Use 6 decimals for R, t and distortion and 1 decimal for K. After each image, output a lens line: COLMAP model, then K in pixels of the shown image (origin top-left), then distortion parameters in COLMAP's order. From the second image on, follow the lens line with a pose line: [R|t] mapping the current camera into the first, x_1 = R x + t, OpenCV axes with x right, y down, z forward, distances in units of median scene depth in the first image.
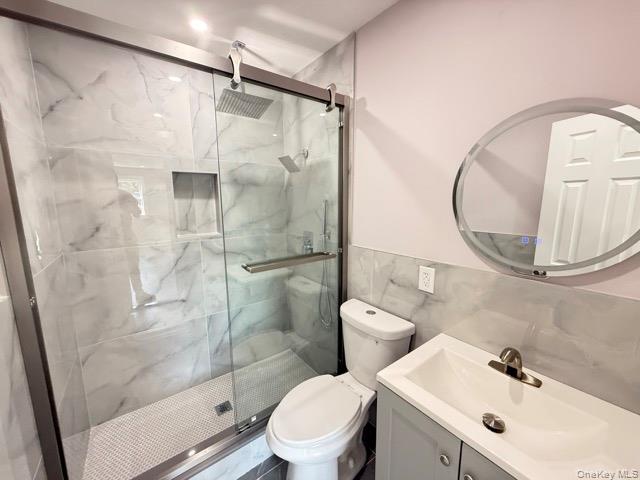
lens RADIAL K [[256.9, 0, 319.4], [0, 256.9, 240.0], [0, 0, 1]] dist [-0.002306, 0.000901]
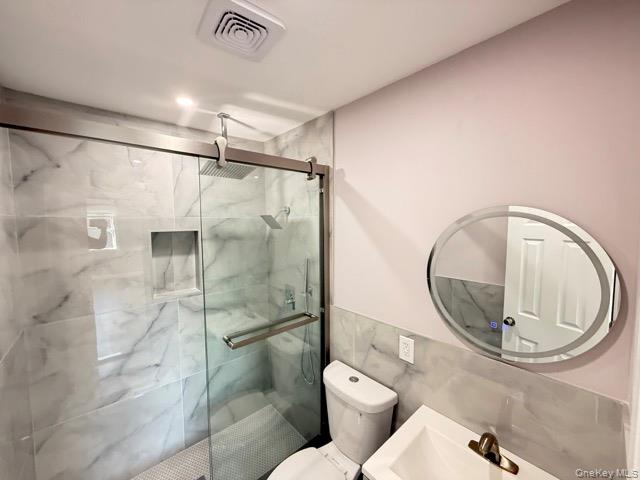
lens RADIAL K [[256.9, 0, 320.0], [0, 256.9, 242.2], [0, 0, 1]] dist [-0.002306, 0.000901]
pose [[0.996845, -0.005566, 0.079172, -0.006349], [0.012515, 0.996082, -0.087544, -0.144984], [-0.078375, 0.088259, 0.993009, -0.027465]]
